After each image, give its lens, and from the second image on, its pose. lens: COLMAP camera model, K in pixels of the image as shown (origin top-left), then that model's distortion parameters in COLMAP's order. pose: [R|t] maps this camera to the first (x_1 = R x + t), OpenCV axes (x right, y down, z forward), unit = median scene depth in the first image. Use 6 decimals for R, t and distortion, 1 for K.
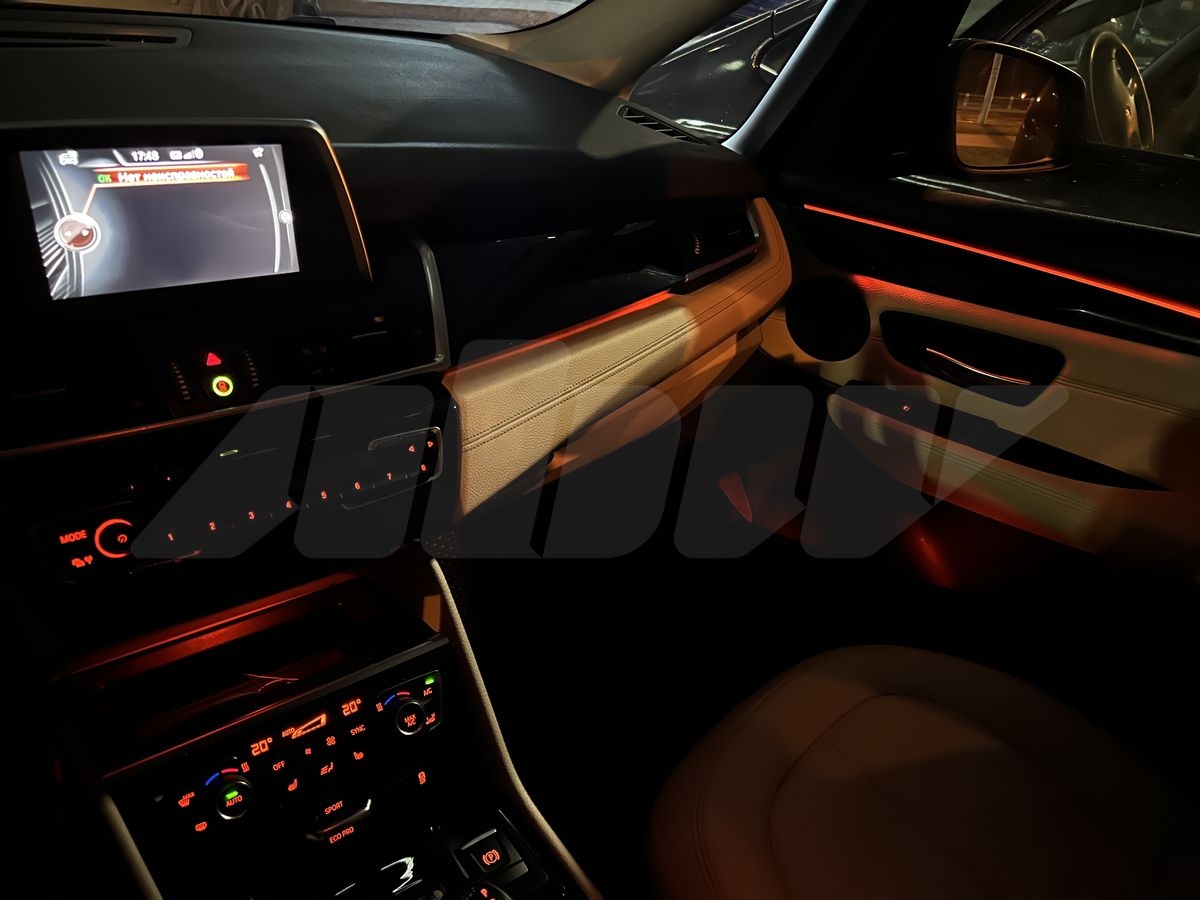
lens RADIAL K [[908.9, 0, 603.7], [0, 908.9, 447.6], [0, 0, 1]] dist [0.007808, -0.002279]
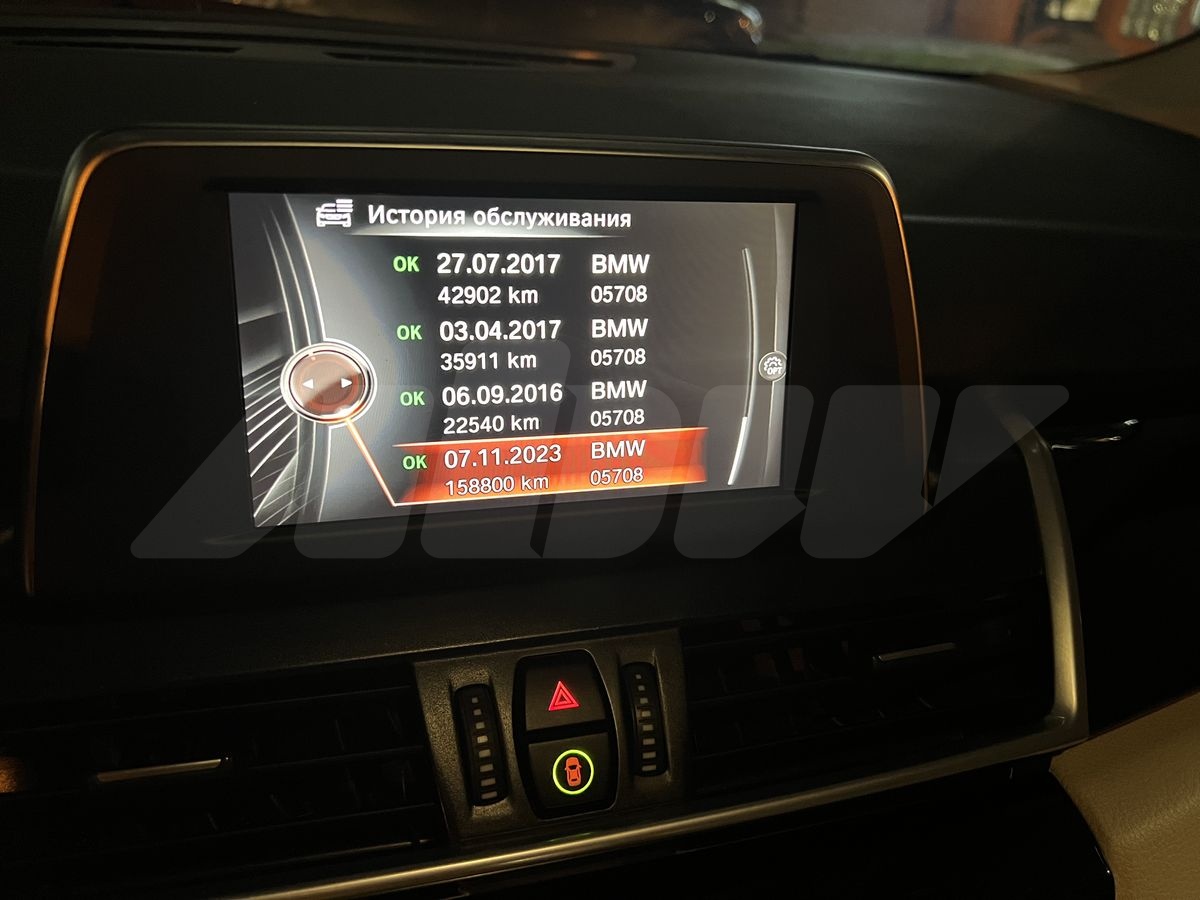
lens RADIAL K [[908.9, 0, 600.1], [0, 908.9, 452.2], [0, 0, 1]] dist [0.007808, -0.002279]
pose [[0.912817, 0.131611, -0.386579, -0.288787], [-0.164097, 0.985067, -0.052113, -0.202798], [0.373947, 0.111006, 0.920783, 0.656680]]
